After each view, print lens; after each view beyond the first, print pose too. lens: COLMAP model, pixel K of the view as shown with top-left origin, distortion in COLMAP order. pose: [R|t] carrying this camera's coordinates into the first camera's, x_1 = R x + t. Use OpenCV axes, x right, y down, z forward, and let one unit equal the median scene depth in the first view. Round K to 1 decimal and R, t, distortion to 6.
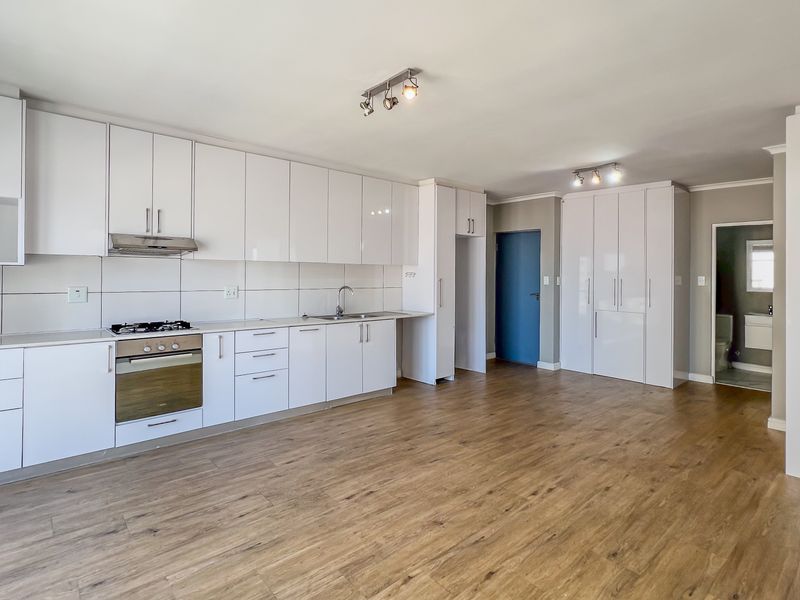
lens RADIAL K [[426.3, 0, 406.2], [0, 426.3, 306.1], [0, 0, 1]] dist [-0.003265, 0.001827]
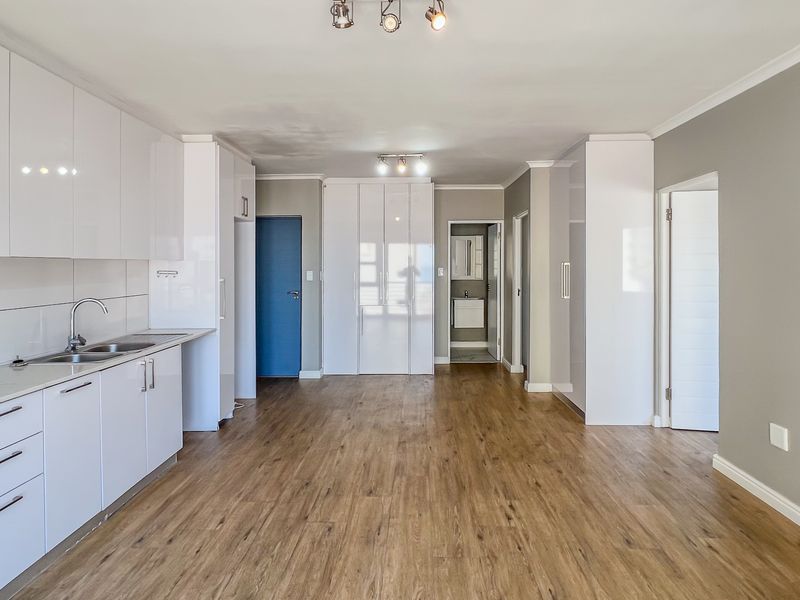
lens RADIAL K [[478.5, 0, 405.9], [0, 478.5, 298.1], [0, 0, 1]] dist [-0.002676, -0.002895]
pose [[0.689006, -0.064953, 0.721839, -0.329704], [0.068785, 0.997341, 0.024086, -0.035415], [-0.721484, 0.033056, 0.691642, 0.272454]]
